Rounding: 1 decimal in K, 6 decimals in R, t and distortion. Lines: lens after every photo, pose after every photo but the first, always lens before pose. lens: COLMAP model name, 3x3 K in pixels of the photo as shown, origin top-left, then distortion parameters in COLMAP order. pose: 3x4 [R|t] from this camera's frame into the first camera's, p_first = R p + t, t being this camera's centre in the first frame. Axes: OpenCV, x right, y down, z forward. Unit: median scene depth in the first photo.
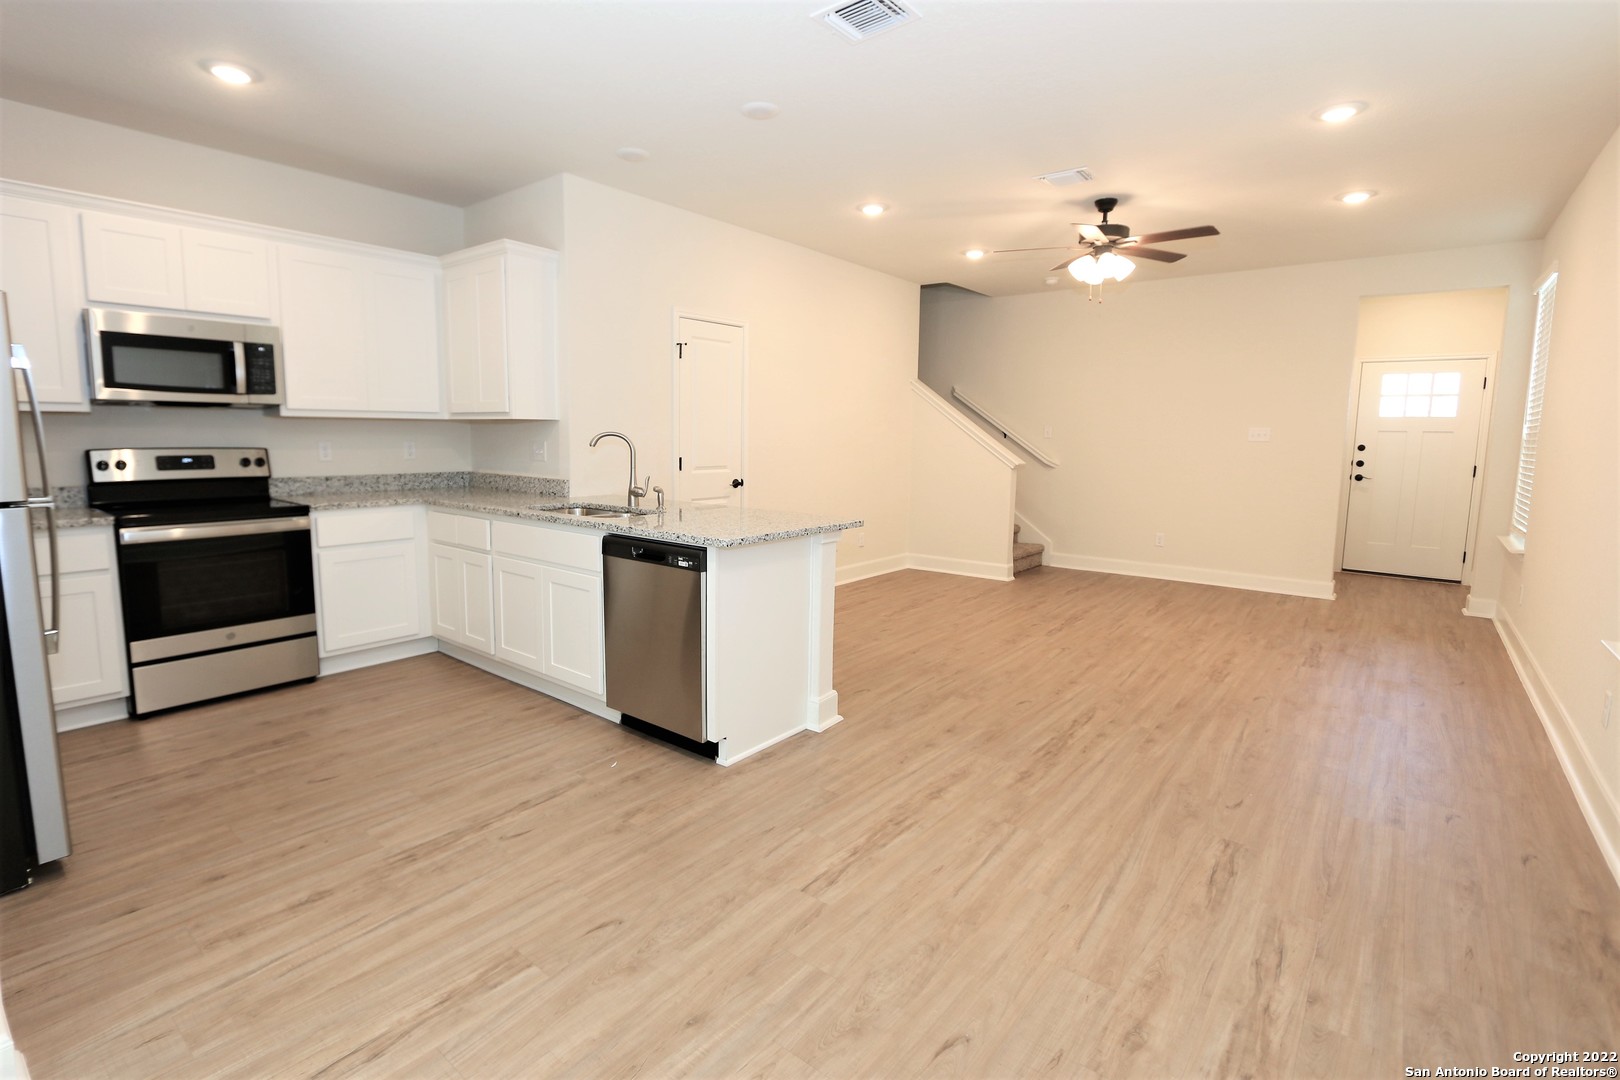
lens RADIAL K [[745.7, 0, 792.6], [0, 745.7, 519.8], [0, 0, 1]] dist [-0.017896, 0.000574]
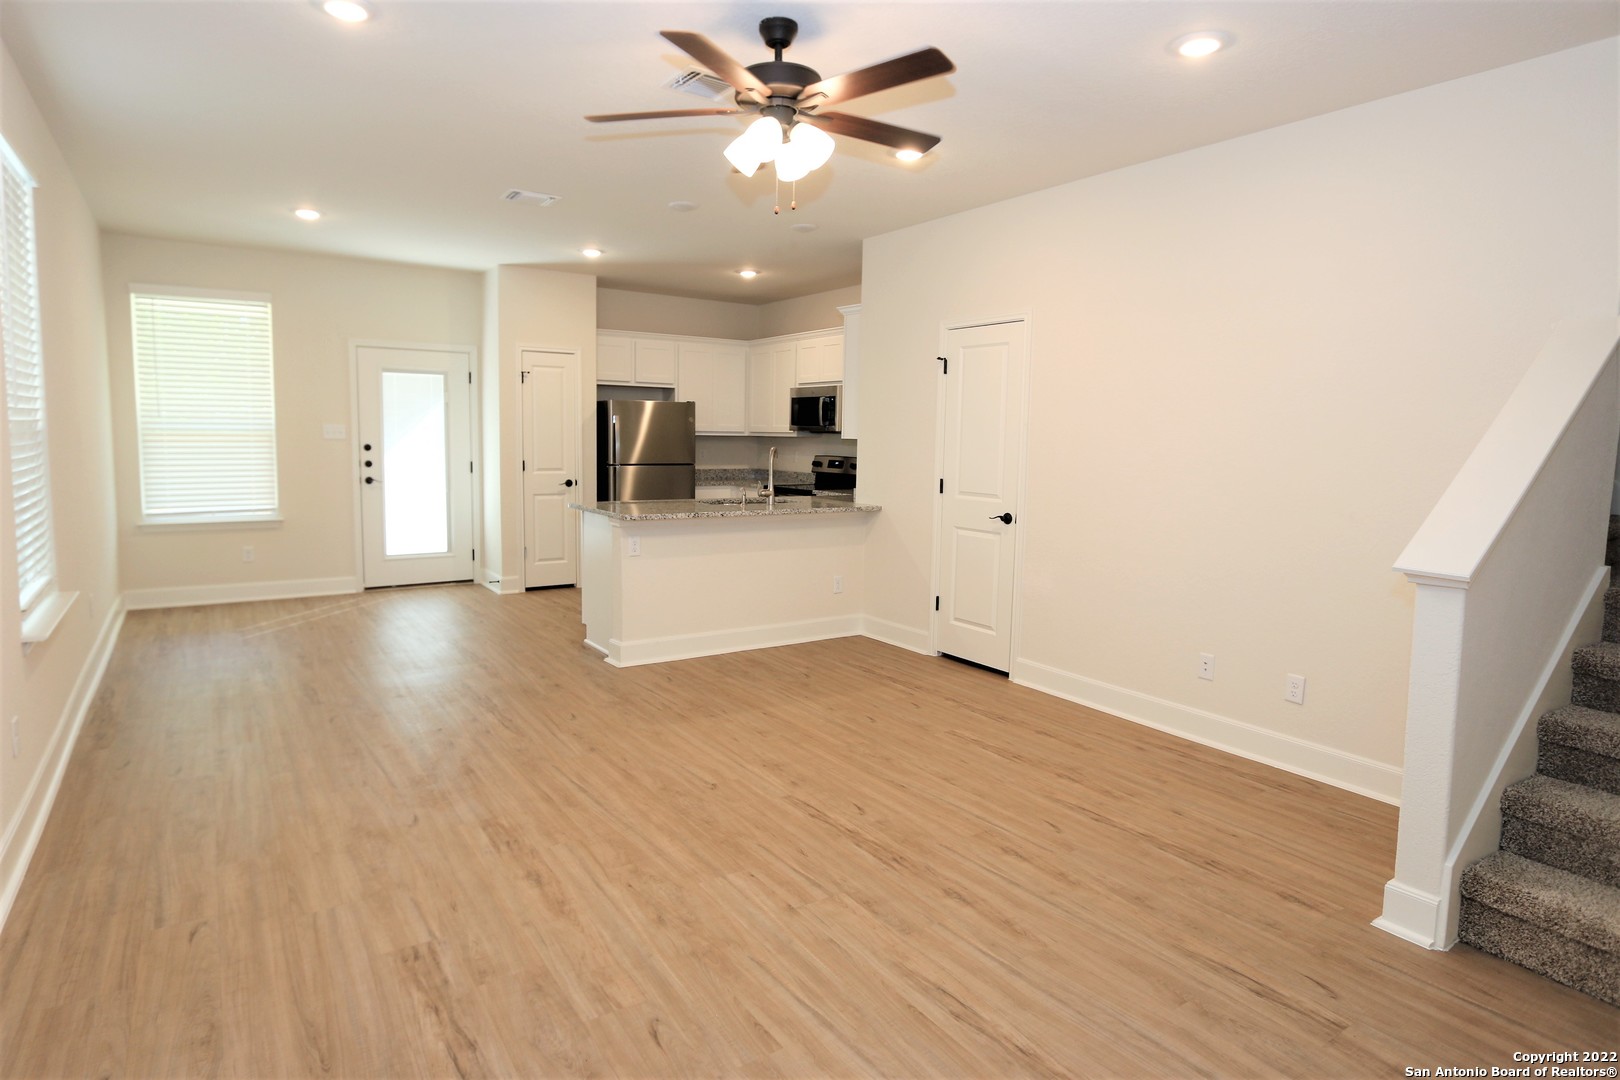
lens RADIAL K [[932.5, 0, 810.4], [0, 932.5, 523.7], [0, 0, 1]] dist [-0.001493, 0.000014]
pose [[-0.298056, 0.074236, -0.951657, 1.460900], [-0.134097, 0.983828, 0.118745, -0.209098], [0.945082, 0.163007, -0.283281, 1.702856]]
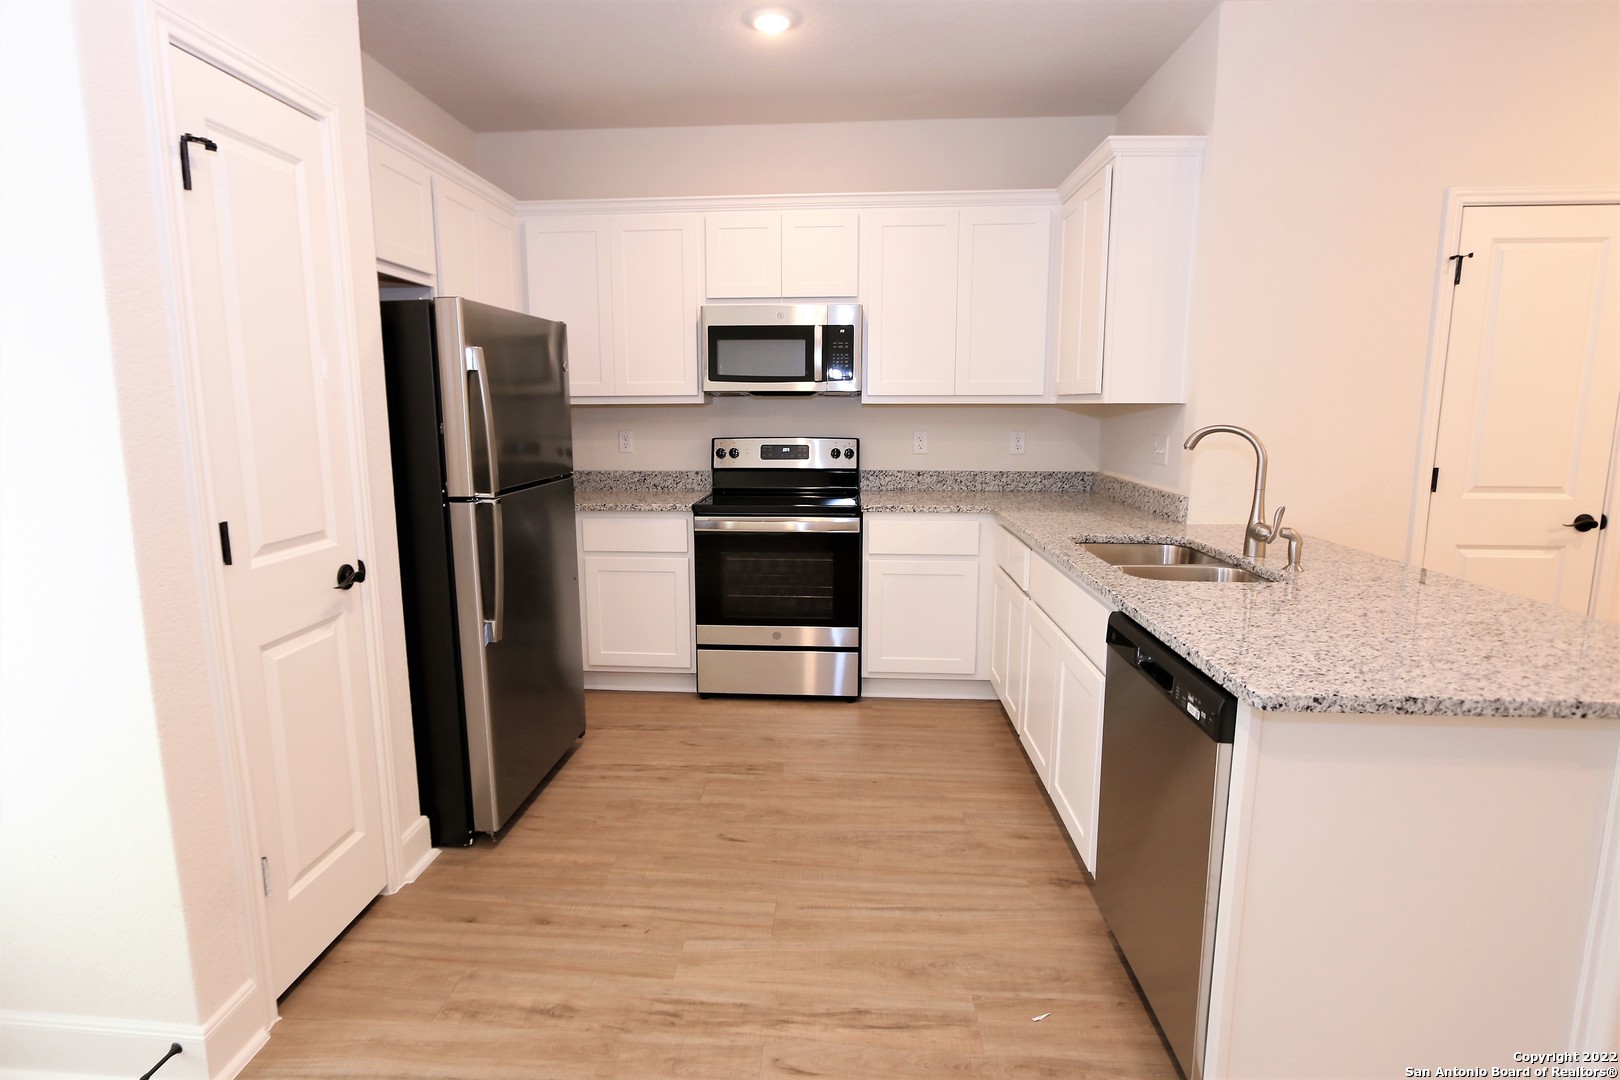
lens RADIAL K [[812.2, 0, 796.0], [0, 812.2, 524.2], [0, 0, 1]] dist [-0.011659, 0.000003]
pose [[0.569469, 0.106771, -0.815049, 0.098423], [-0.087409, 0.993772, 0.069112, -0.060747], [0.817352, 0.031886, 0.575255, 0.400623]]
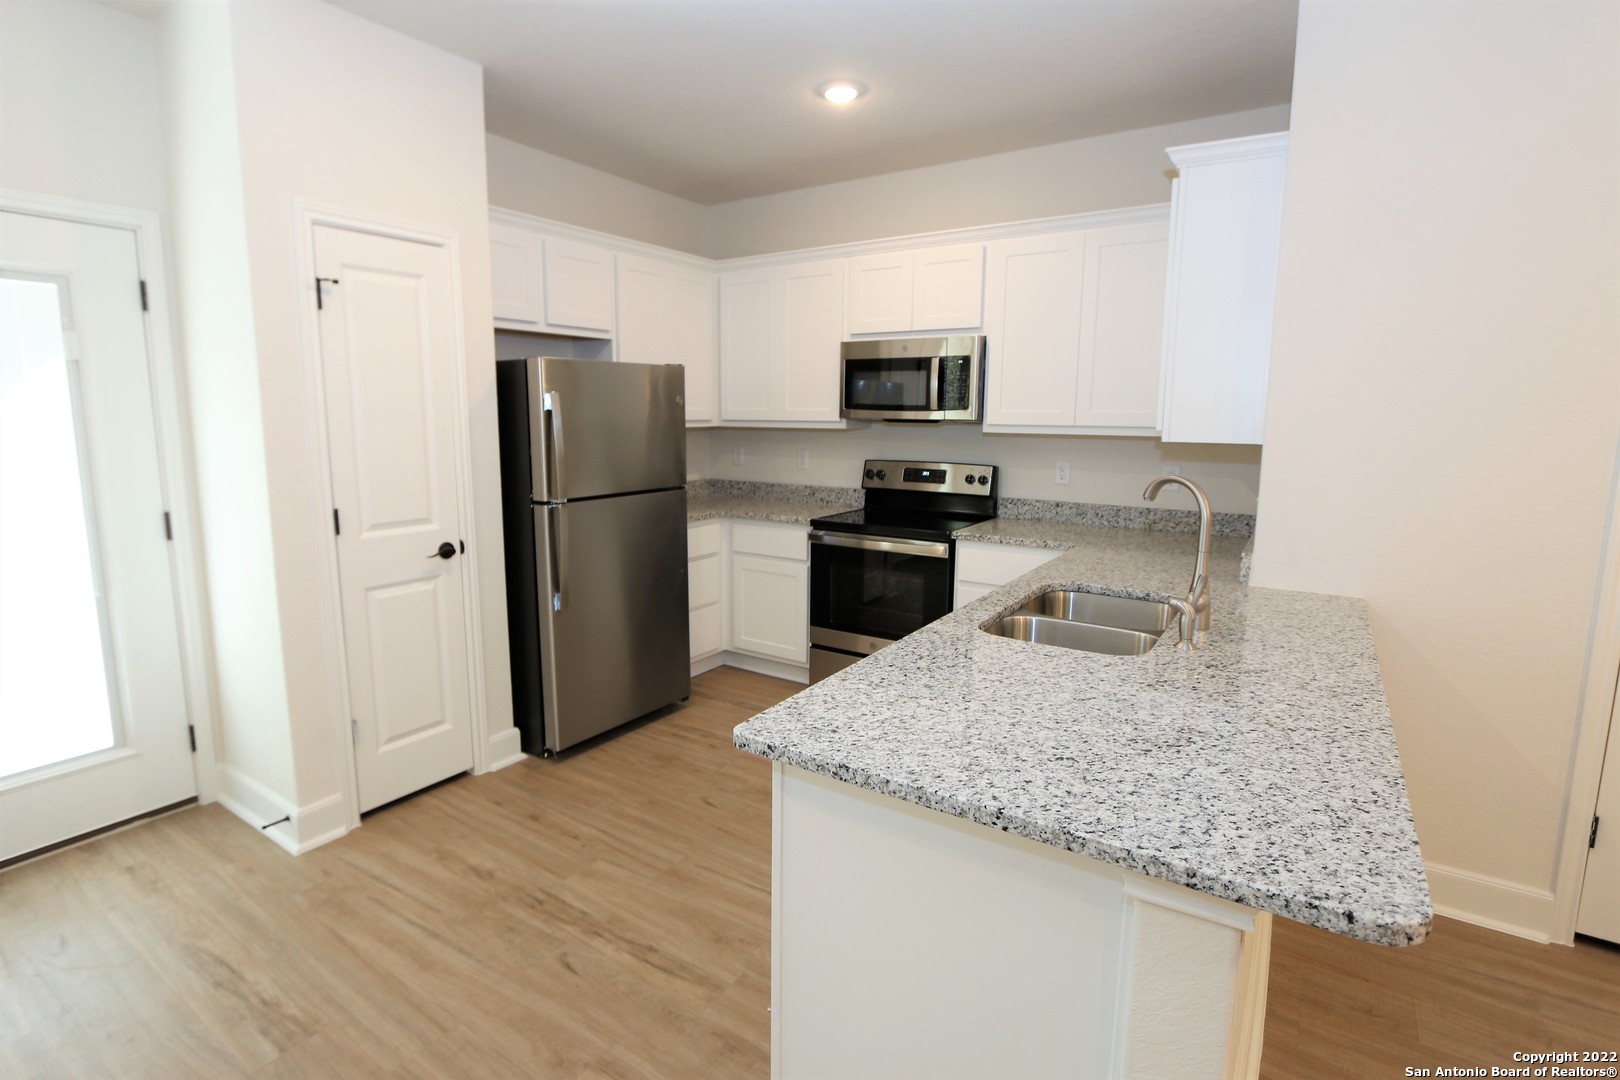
lens RADIAL K [[793.0, 0, 806.7], [0, 793.0, 525.0], [0, 0, 1]] dist [-0.014585, 0.000427]
pose [[0.084329, 0.130778, -0.987819, 0.304405], [-0.122938, 0.985141, 0.119929, -0.129599], [0.988825, 0.111327, 0.099154, 0.765588]]
